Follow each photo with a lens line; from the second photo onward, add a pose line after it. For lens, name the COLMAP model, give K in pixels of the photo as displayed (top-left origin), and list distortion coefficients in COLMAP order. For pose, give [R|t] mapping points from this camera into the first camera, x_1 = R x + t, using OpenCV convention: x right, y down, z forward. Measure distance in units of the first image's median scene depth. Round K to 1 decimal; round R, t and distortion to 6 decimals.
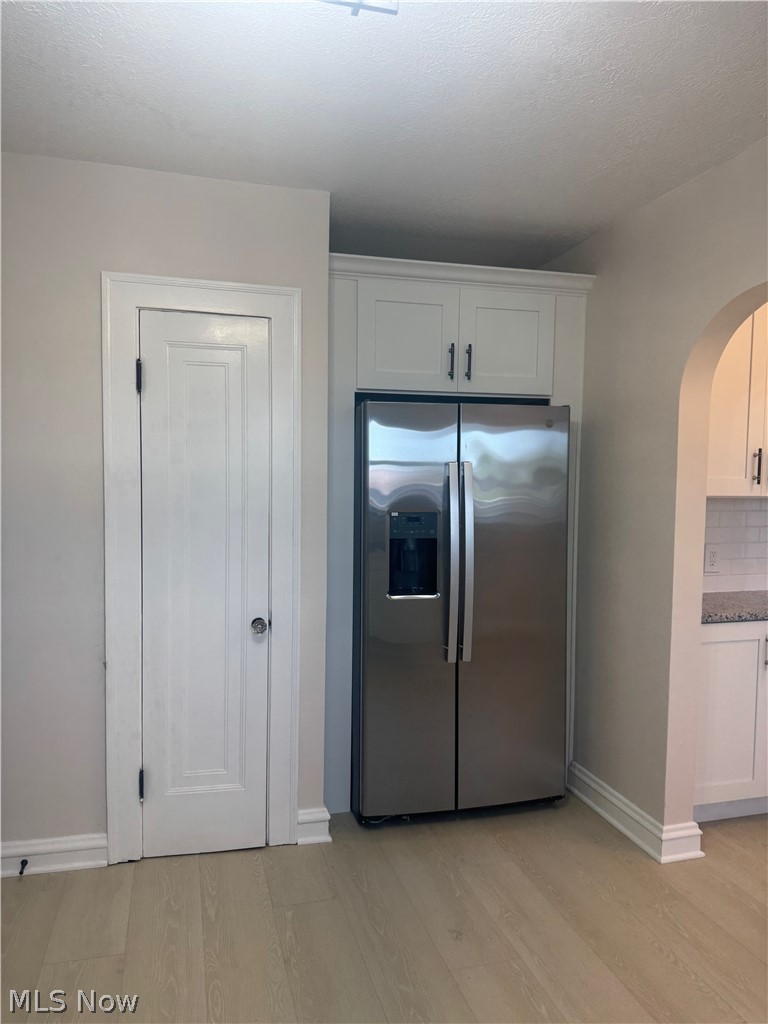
lens RADIAL K [[720.0, 0, 385.1], [0, 720.0, 520.0], [0, 0, 1]] dist [0.058996, -0.070587]
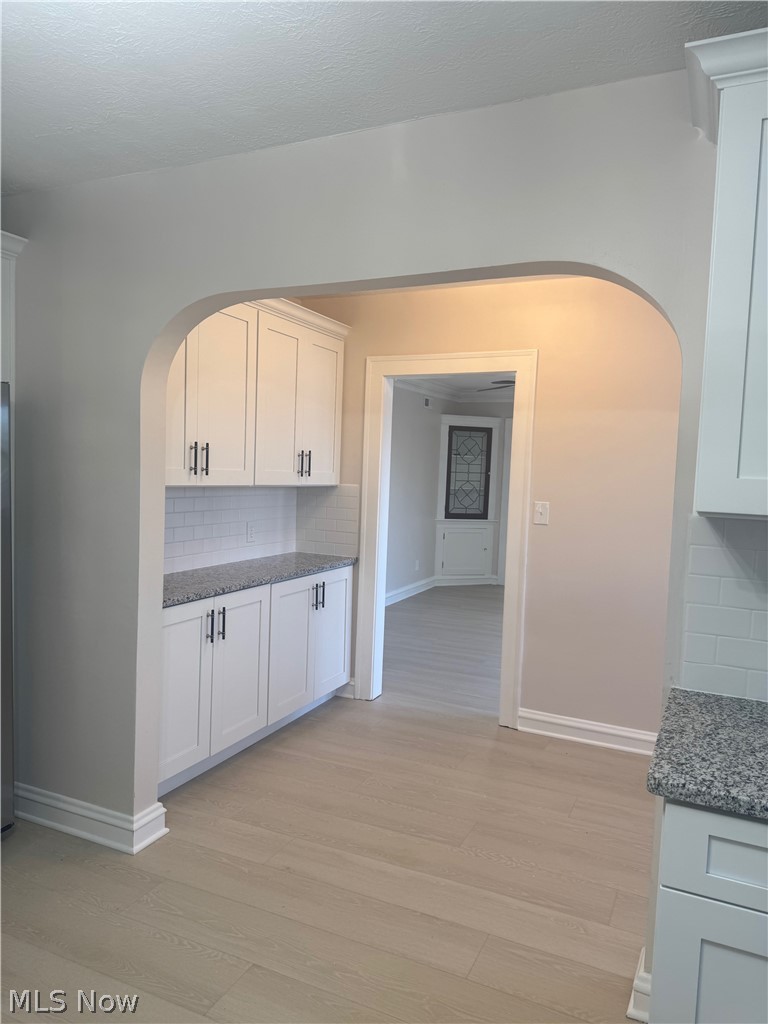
lens RADIAL K [[720.0, 0, 368.6], [0, 720.0, 513.3], [0, 0, 1]] dist [0.058996, -0.070587]
pose [[0.657800, -0.030927, 0.752557, -0.139848], [0.017854, 0.999516, 0.025470, -0.014820], [-0.752981, -0.003318, 0.658034, 0.098313]]
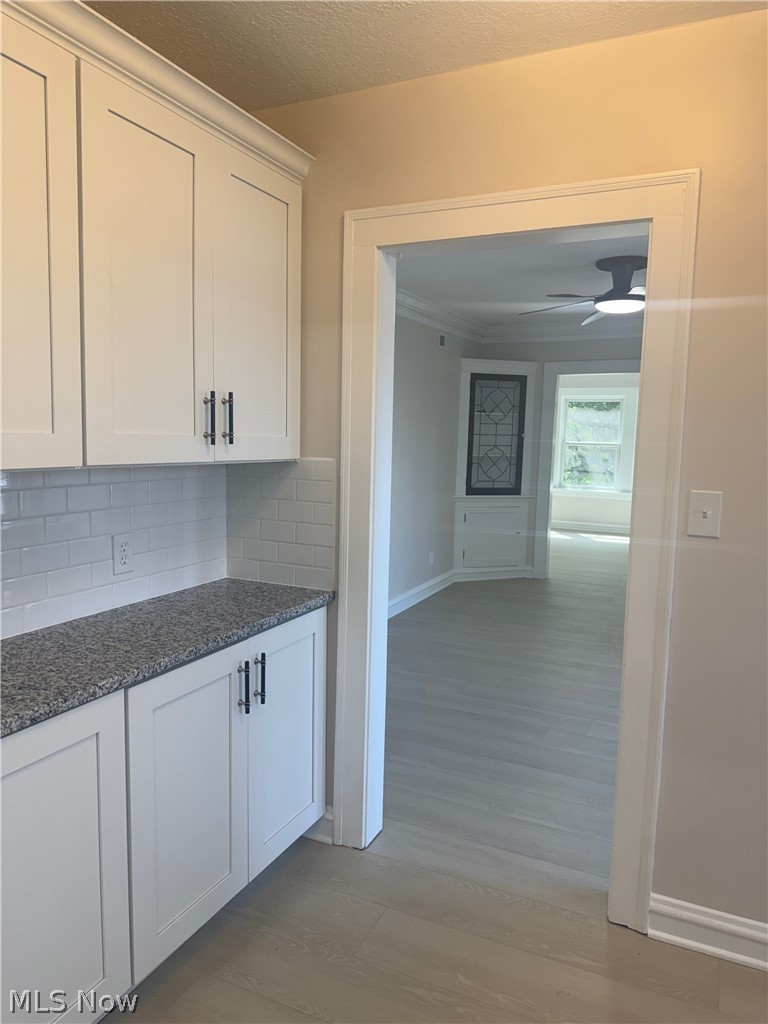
lens RADIAL K [[720.0, 0, 375.5], [0, 720.0, 517.1], [0, 0, 1]] dist [0.058996, -0.070587]
pose [[0.656308, -0.080619, 0.750173, 0.421074], [0.031777, 0.996346, 0.079273, -0.034075], [-0.753823, -0.028190, 0.656472, 0.554193]]
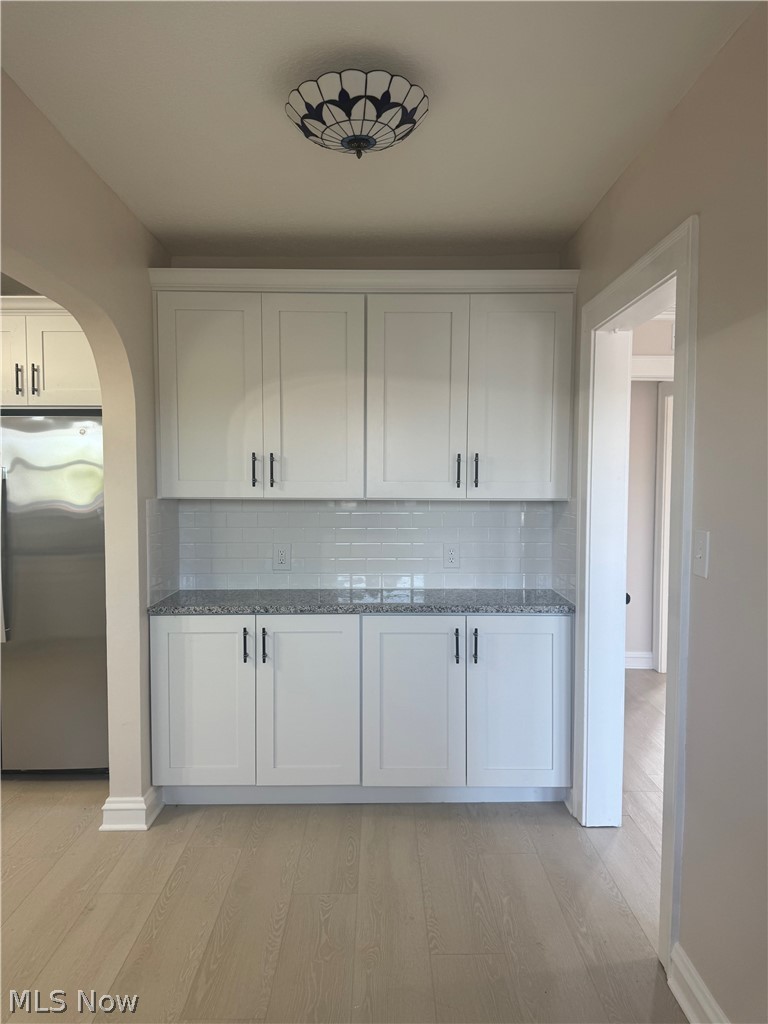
lens RADIAL K [[720.0, 0, 389.8], [0, 720.0, 510.0], [0, 0, 1]] dist [0.058996, -0.070587]
pose [[0.966237, 0.008174, -0.257524, 1.034401], [-0.012731, 0.999790, -0.016034, -0.000198], [0.257339, 0.018771, 0.966139, 0.039692]]
